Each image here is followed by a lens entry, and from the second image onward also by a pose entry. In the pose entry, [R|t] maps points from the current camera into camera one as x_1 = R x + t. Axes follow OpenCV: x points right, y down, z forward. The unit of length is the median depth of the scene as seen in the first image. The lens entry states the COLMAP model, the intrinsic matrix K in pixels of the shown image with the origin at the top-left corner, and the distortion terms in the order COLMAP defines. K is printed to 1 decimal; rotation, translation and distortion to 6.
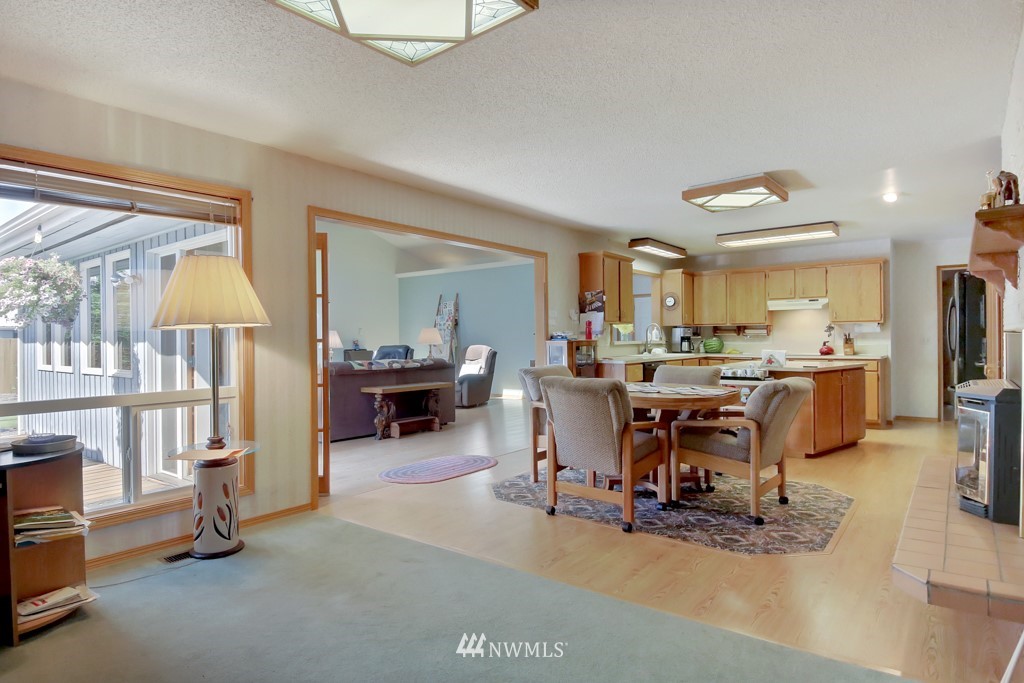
lens RADIAL K [[567.5, 0, 512.0], [0, 567.5, 341.5], [0, 0, 1]] dist [0.024368, -0.023110]
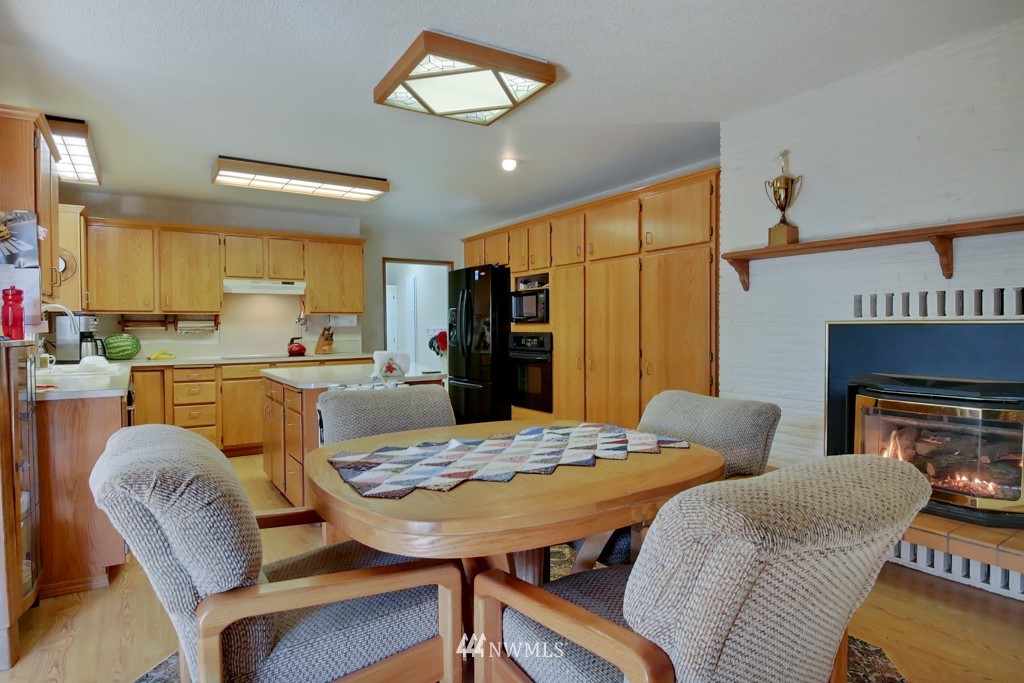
lens RADIAL K [[567.5, 0, 512.0], [0, 567.5, 341.5], [0, 0, 1]] dist [0.024368, -0.023110]
pose [[0.320929, -0.018892, 0.946915, -0.085398], [0.012382, 0.999799, 0.015751, -0.003469], [-0.947022, 0.006670, 0.321098, 0.467962]]
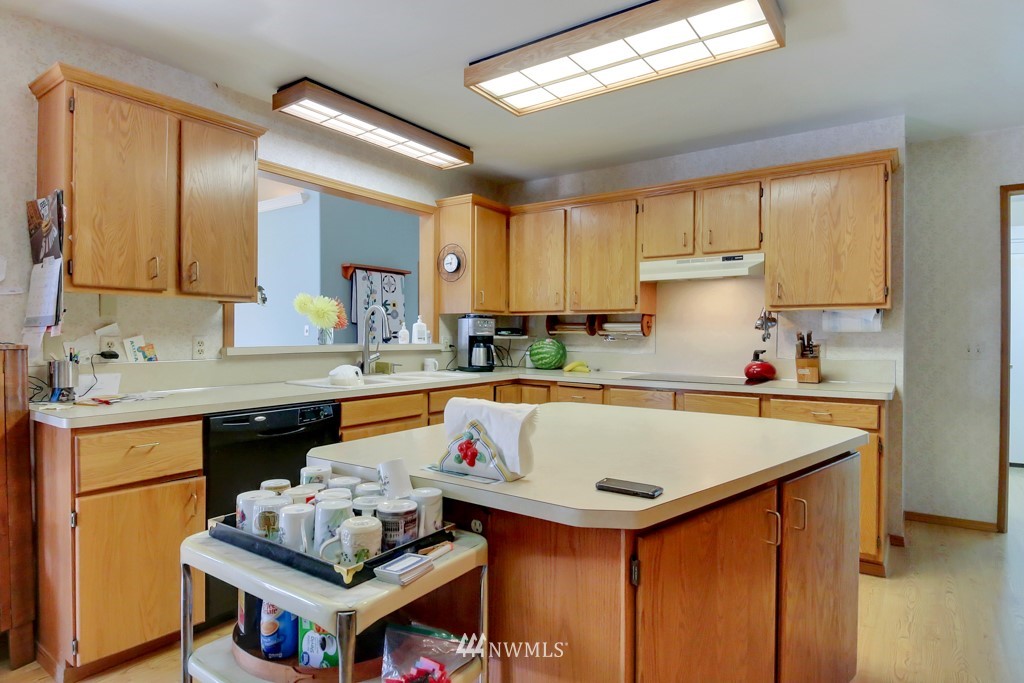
lens RADIAL K [[567.5, 0, 512.0], [0, 567.5, 341.5], [0, 0, 1]] dist [0.024368, -0.023110]
pose [[0.998555, 0.010578, 0.052687, 0.325610], [-0.010913, 0.999922, 0.006086, -0.007814], [-0.052618, -0.006652, 0.998593, 0.550777]]
